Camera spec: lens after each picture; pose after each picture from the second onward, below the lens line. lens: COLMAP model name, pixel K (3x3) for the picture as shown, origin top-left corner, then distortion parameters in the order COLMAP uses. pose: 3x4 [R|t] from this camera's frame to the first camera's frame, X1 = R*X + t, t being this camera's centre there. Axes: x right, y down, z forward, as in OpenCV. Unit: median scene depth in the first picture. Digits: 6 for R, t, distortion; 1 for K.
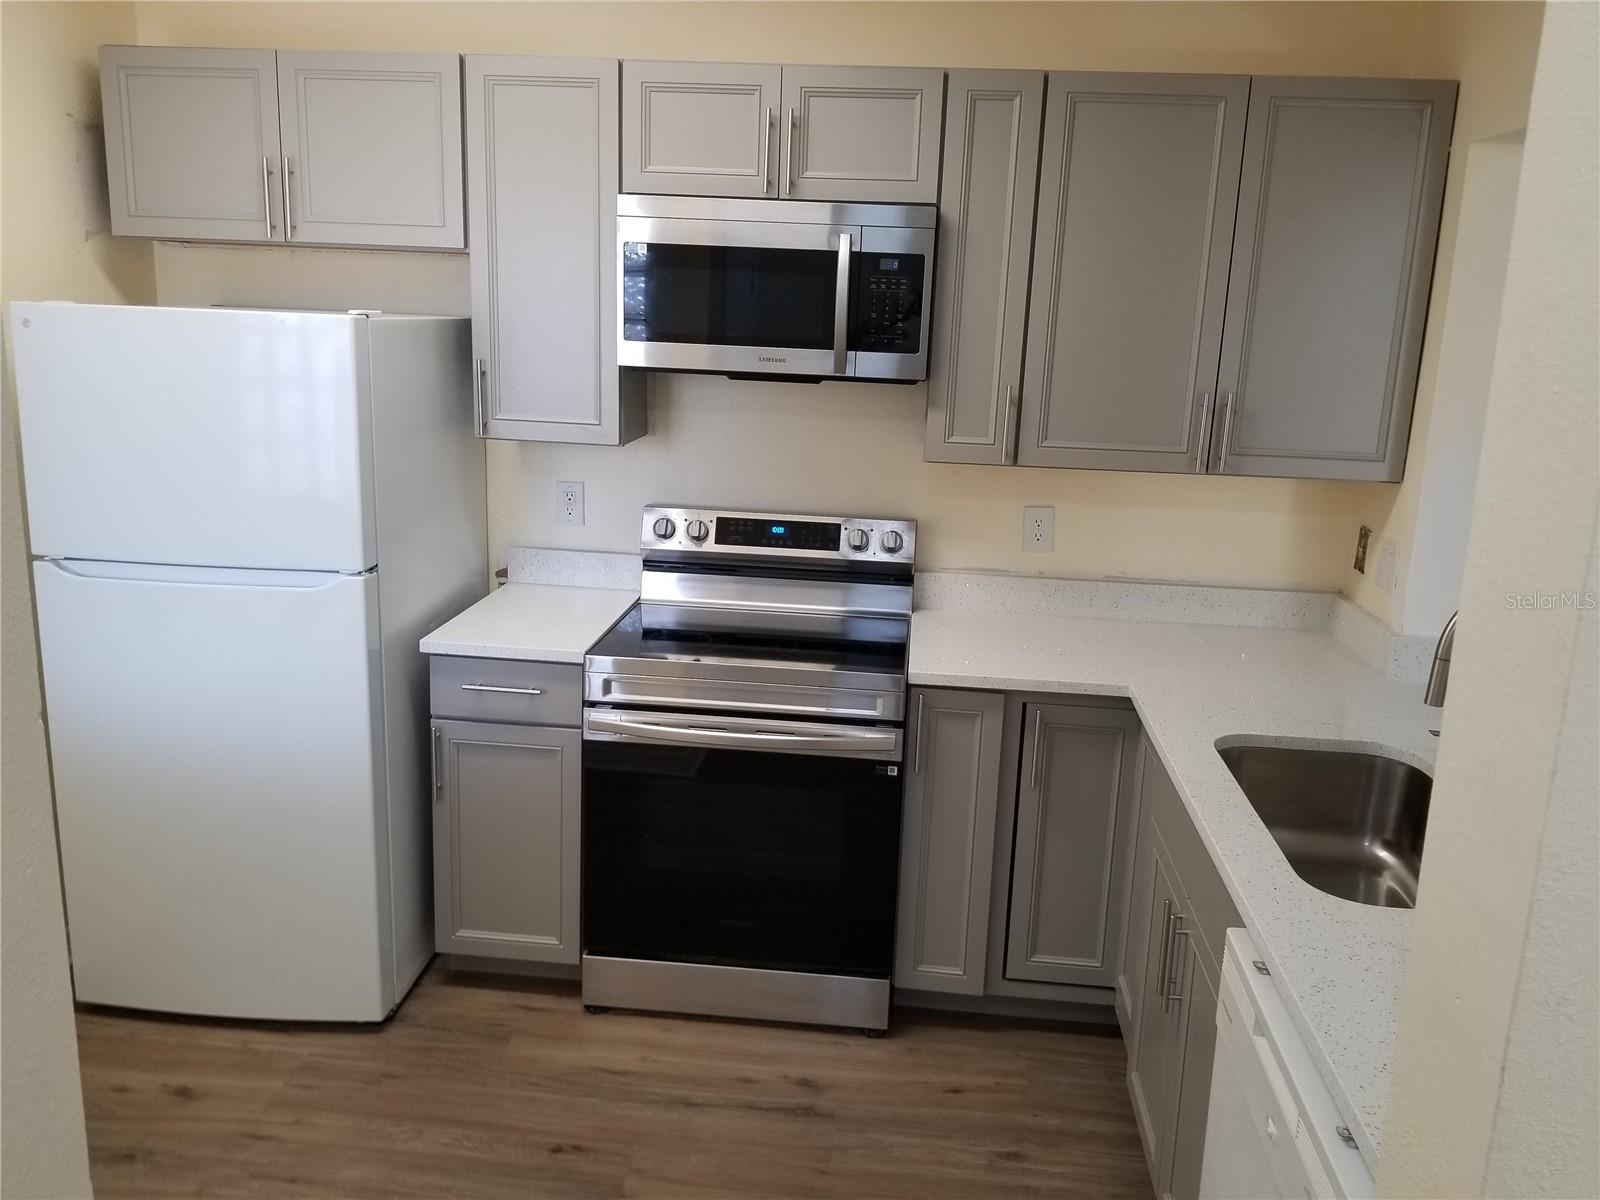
lens RADIAL K [[1272.4, 0, 802.7], [0, 1272.4, 588.1], [0, 0, 1]] dist [0.110588, -0.163099]
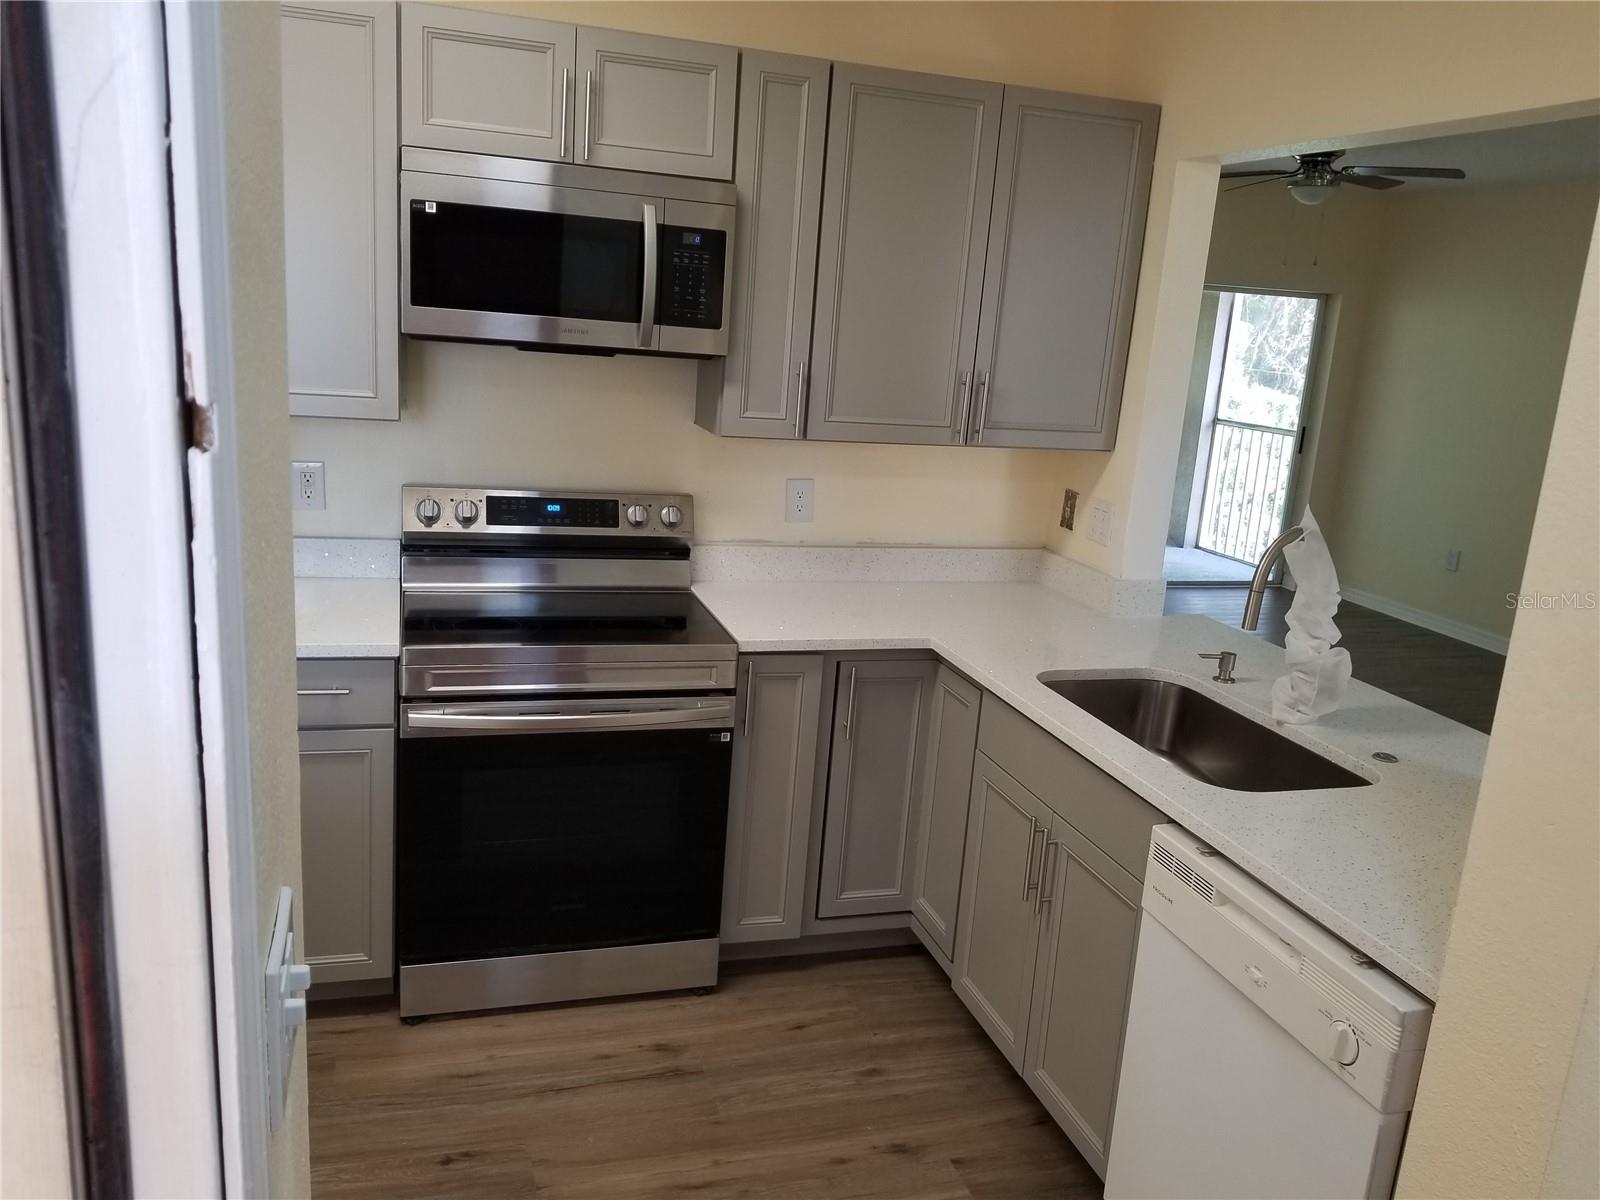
lens RADIAL K [[1261.0, 0, 811.0], [0, 1261.0, 620.5], [0, 0, 1]] dist [0.098345, -0.148955]
pose [[0.924819, -0.064317, 0.374932, -0.238808], [0.048650, 0.997507, 0.051112, 0.000225], [-0.377284, -0.029028, 0.925642, 0.029814]]
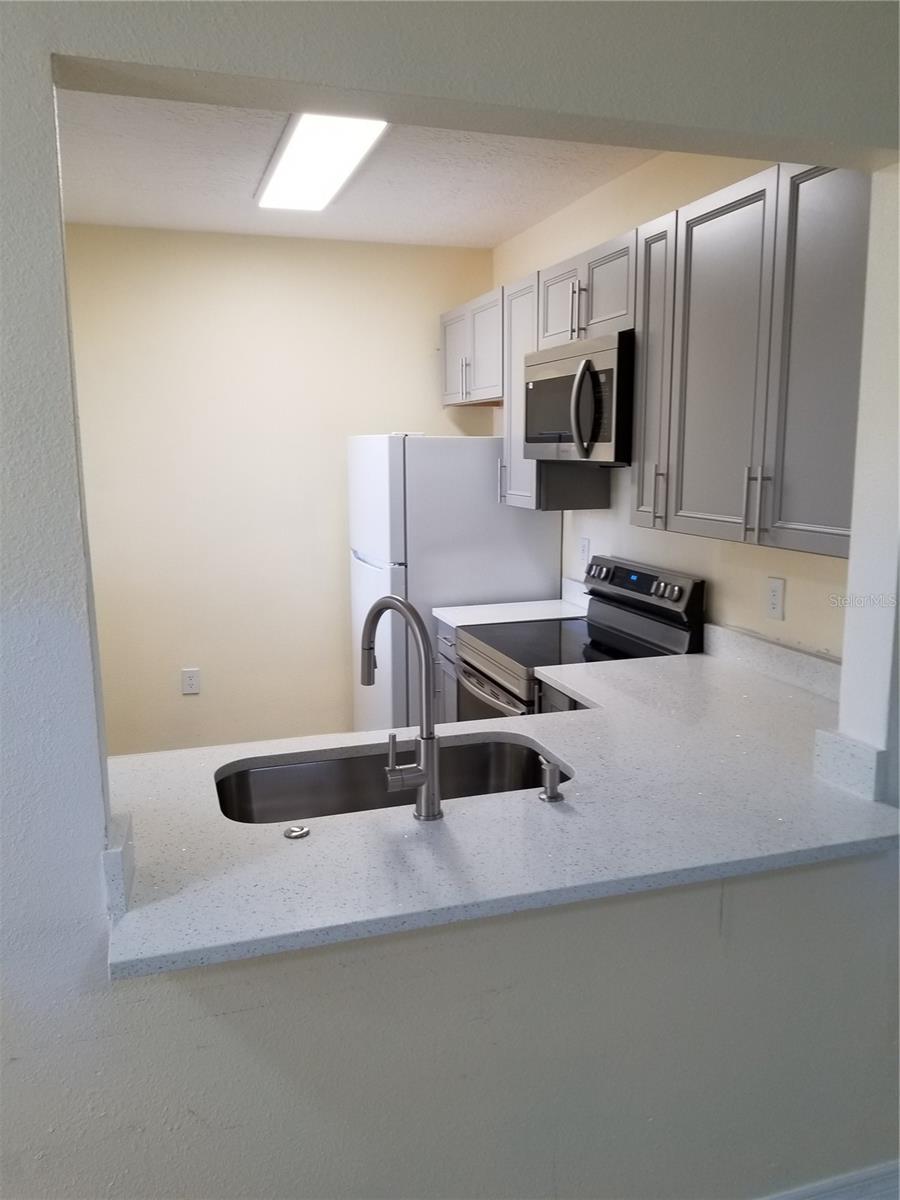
lens RADIAL K [[945.7, 0, 456.6], [0, 945.7, 606.0], [0, 0, 1]] dist [0.098345, -0.148955]
pose [[0.392855, 0.115448, -0.912325, 0.969525], [-0.184463, 0.981817, 0.044810, -0.030645], [0.900910, 0.150687, 0.407007, 0.485721]]
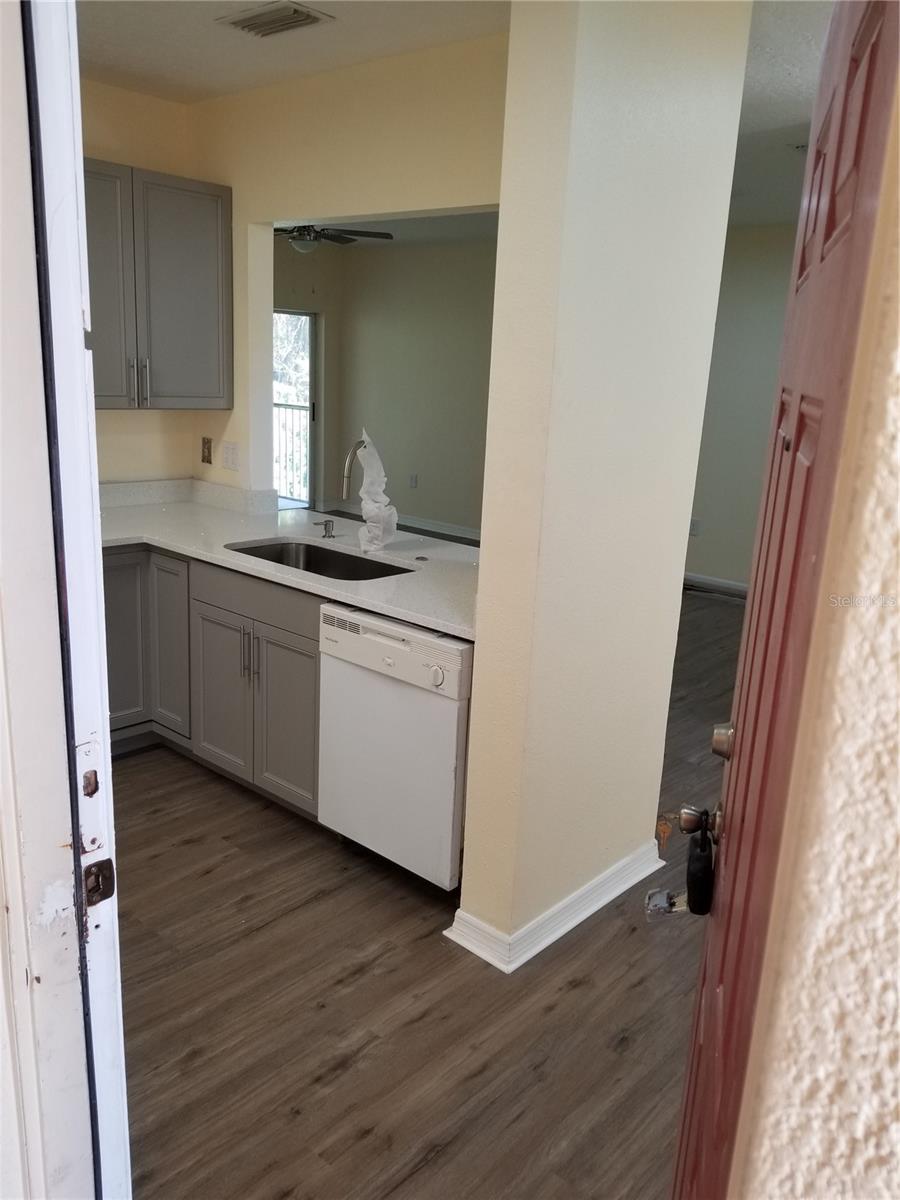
lens RADIAL K [[945.7, 0, 456.6], [0, 945.7, 606.0], [0, 0, 1]] dist [0.098345, -0.148955]
pose [[0.601707, -0.207160, 0.771384, -0.464630], [0.148898, 0.977942, 0.146487, 0.042782], [-0.784715, 0.026716, 0.619281, -0.091199]]
